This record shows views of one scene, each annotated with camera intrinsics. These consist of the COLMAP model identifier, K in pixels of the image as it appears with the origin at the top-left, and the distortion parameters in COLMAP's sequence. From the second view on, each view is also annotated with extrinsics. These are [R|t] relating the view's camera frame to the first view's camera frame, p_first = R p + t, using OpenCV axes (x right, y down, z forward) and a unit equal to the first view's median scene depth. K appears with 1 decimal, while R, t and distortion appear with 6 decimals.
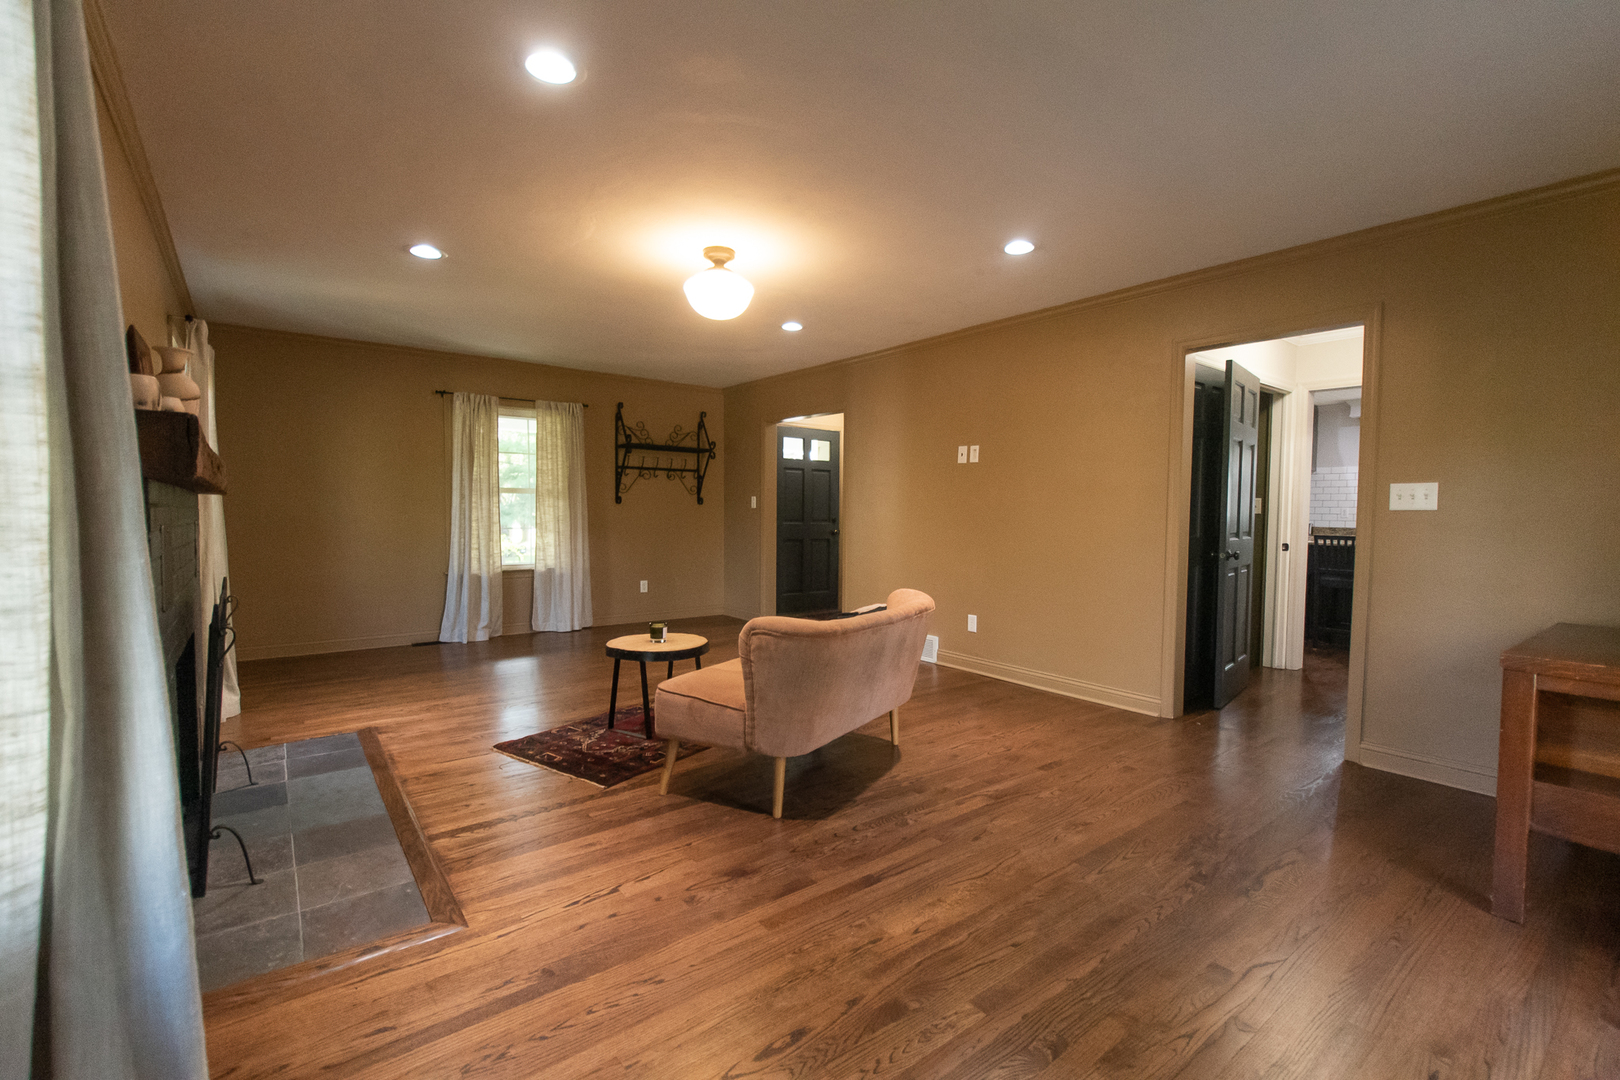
lens RADIAL K [[706.9, 0, 810.0], [0, 706.9, 540.0], [0, 0, 1]] dist [-0.017042, 0.003636]
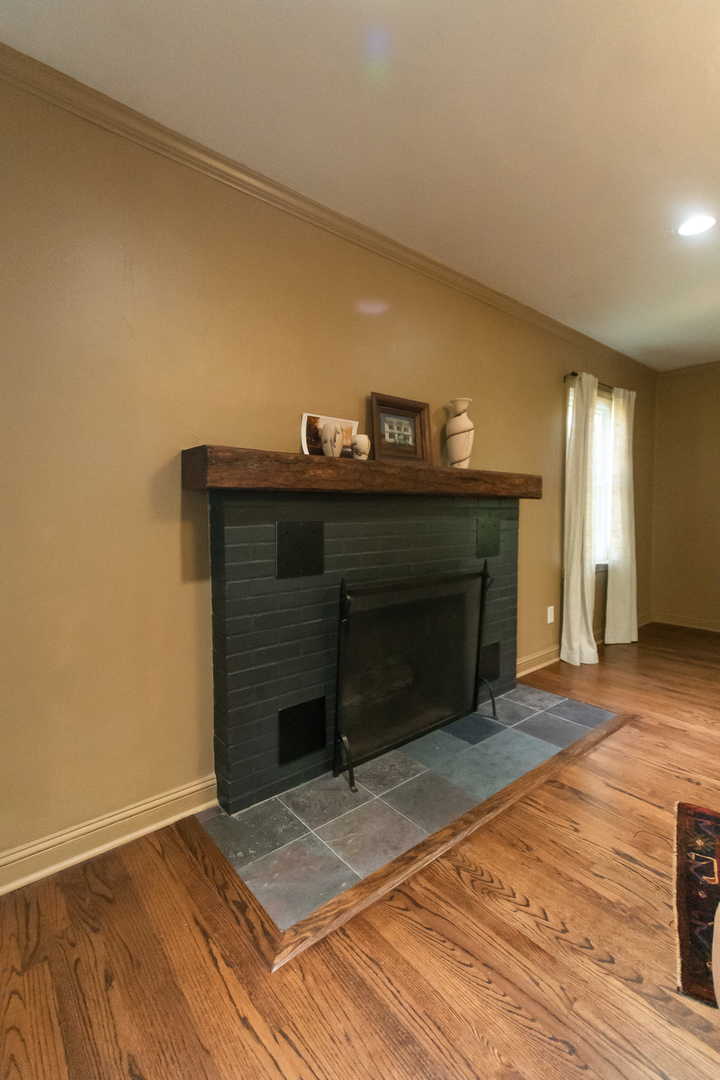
lens RADIAL K [[471.2, 0, 363.9], [0, 471.2, 532.3], [0, 0, 1]] dist [-0.017042, 0.003636]
pose [[0.045276, 0.044872, -0.997966, 0.058963], [-0.039270, 0.998298, 0.043105, -0.029084], [0.998202, 0.037238, 0.046961, 0.661849]]
